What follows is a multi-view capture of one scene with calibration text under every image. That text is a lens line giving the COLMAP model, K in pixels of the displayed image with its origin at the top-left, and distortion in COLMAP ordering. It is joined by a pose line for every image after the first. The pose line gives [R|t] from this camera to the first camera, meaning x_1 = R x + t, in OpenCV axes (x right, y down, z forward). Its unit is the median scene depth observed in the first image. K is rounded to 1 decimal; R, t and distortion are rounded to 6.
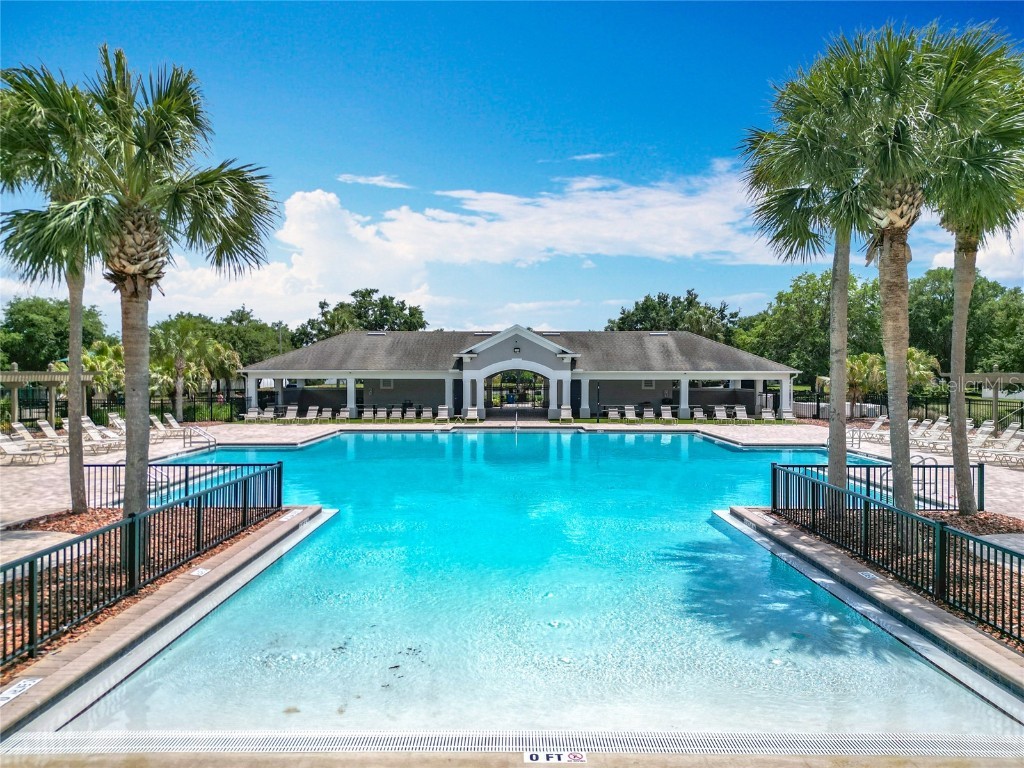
lens RADIAL K [[716.4, 0, 514.4], [0, 716.4, 386.0], [0, 0, 1]] dist [0.007891, -0.002914]
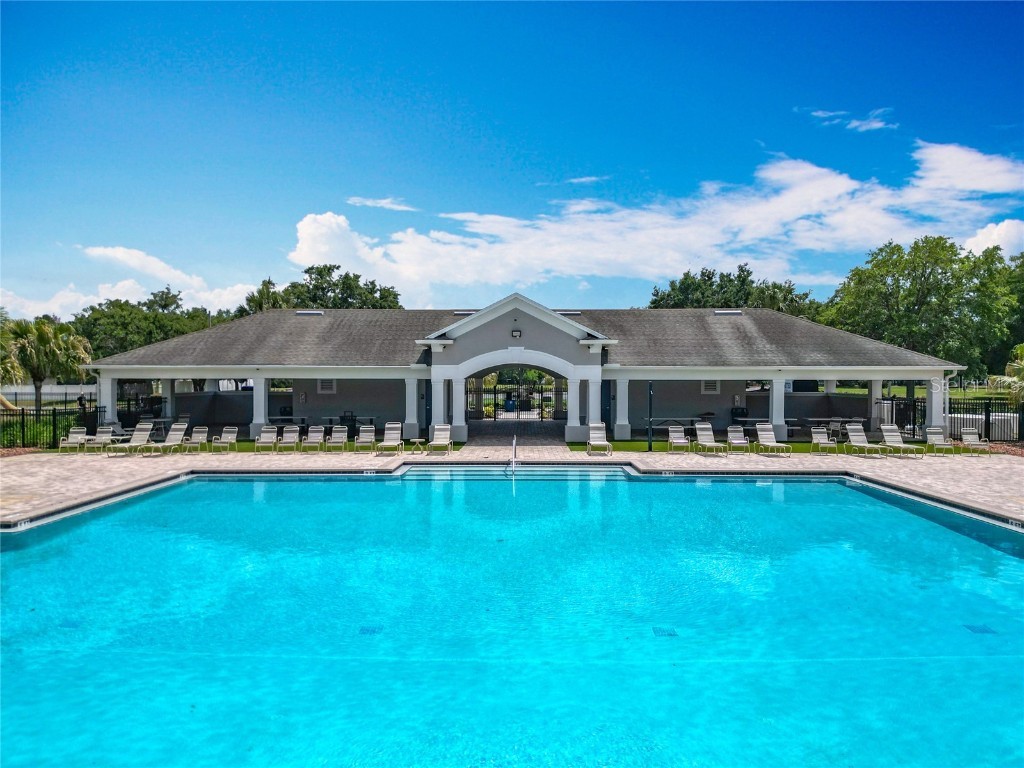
lens RADIAL K [[716.4, 0, 507.7], [0, 716.4, 383.5], [0, 0, 1]] dist [0.007891, -0.002914]
pose [[0.999906, -0.000560, -0.013672, 0.004252], [0.000471, 0.999979, -0.006487, -0.001516], [0.013675, 0.006480, 0.999885, 0.353071]]
